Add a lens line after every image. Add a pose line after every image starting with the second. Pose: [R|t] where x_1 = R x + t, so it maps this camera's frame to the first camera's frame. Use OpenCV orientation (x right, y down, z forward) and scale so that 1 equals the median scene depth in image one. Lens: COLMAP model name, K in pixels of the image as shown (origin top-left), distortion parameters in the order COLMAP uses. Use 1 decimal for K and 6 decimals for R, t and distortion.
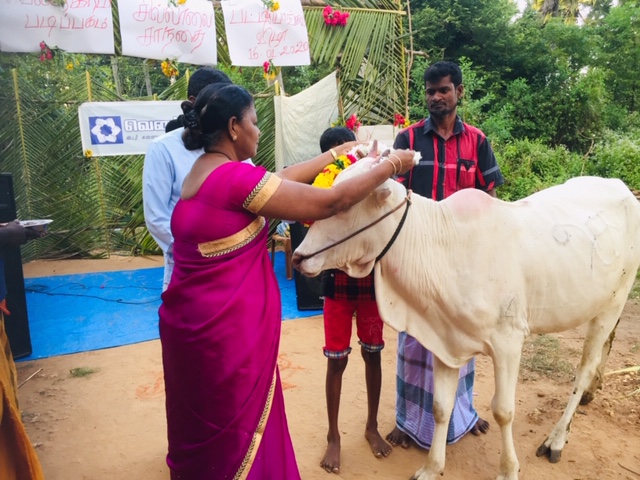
lens RADIAL K [[547.8, 0, 323.7], [0, 547.8, 241.7], [0, 0, 1]] dist [0.071452, -0.100725]
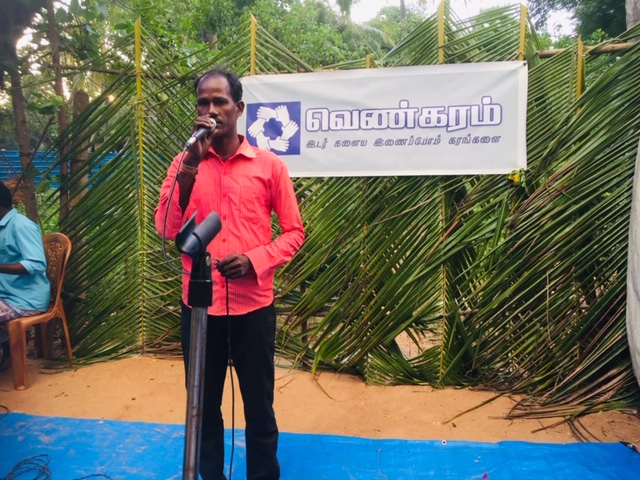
lens RADIAL K [[547.8, 0, 325.8], [0, 547.8, 238.1], [0, 0, 1]] dist [0.071452, -0.100725]
pose [[0.864836, 0.102163, -0.491549, -0.128501], [-0.106890, 0.994098, 0.018550, -0.172928], [0.490543, 0.036499, 0.870652, 0.875060]]
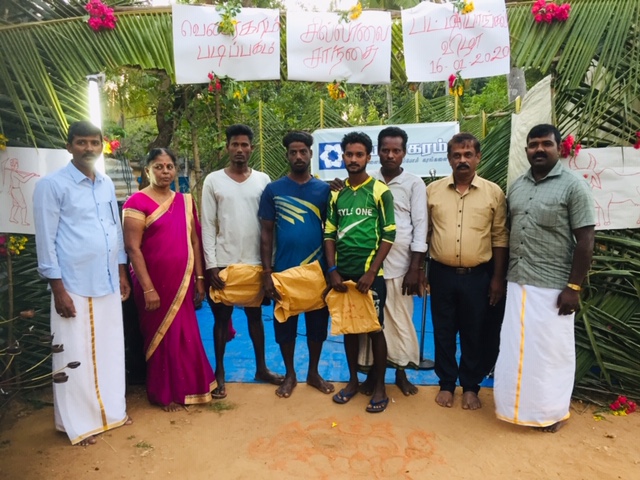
lens RADIAL K [[547.8, 0, 321.1], [0, 547.8, 241.7], [0, 0, 1]] dist [0.071452, -0.100725]
pose [[0.879654, 0.067907, -0.470741, 0.114132], [-0.085802, 0.996173, -0.016630, -0.037616], [0.467810, 0.055019, 0.882115, 0.158728]]
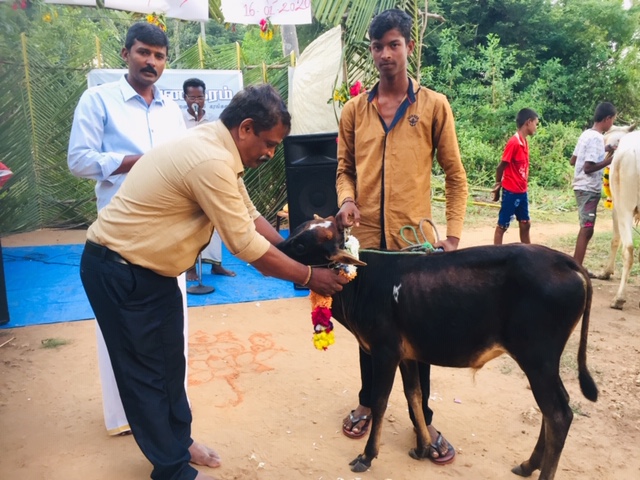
lens RADIAL K [[547.8, 0, 322.6], [0, 547.8, 241.4], [0, 0, 1]] dist [0.071452, -0.100725]
pose [[0.997951, 0.035553, -0.053199, 0.049791], [-0.033954, 0.998952, 0.030679, 0.011833], [0.054234, -0.028810, 0.998113, 0.059772]]
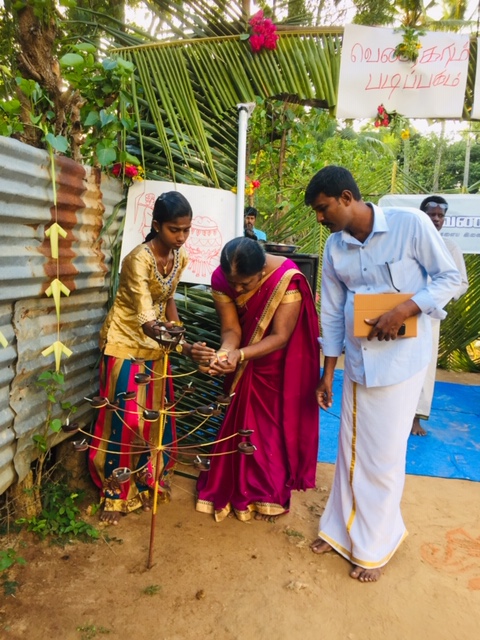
lens RADIAL K [[547.8, 0, 234.5], [0, 547.8, 324.1], [0, 0, 1]] dist [0.071452, -0.100725]
pose [[0.811165, 0.151012, -0.564984, -0.110580], [-0.174541, 0.984570, 0.012568, 0.001426], [0.558164, 0.088418, 0.825006, 0.139016]]
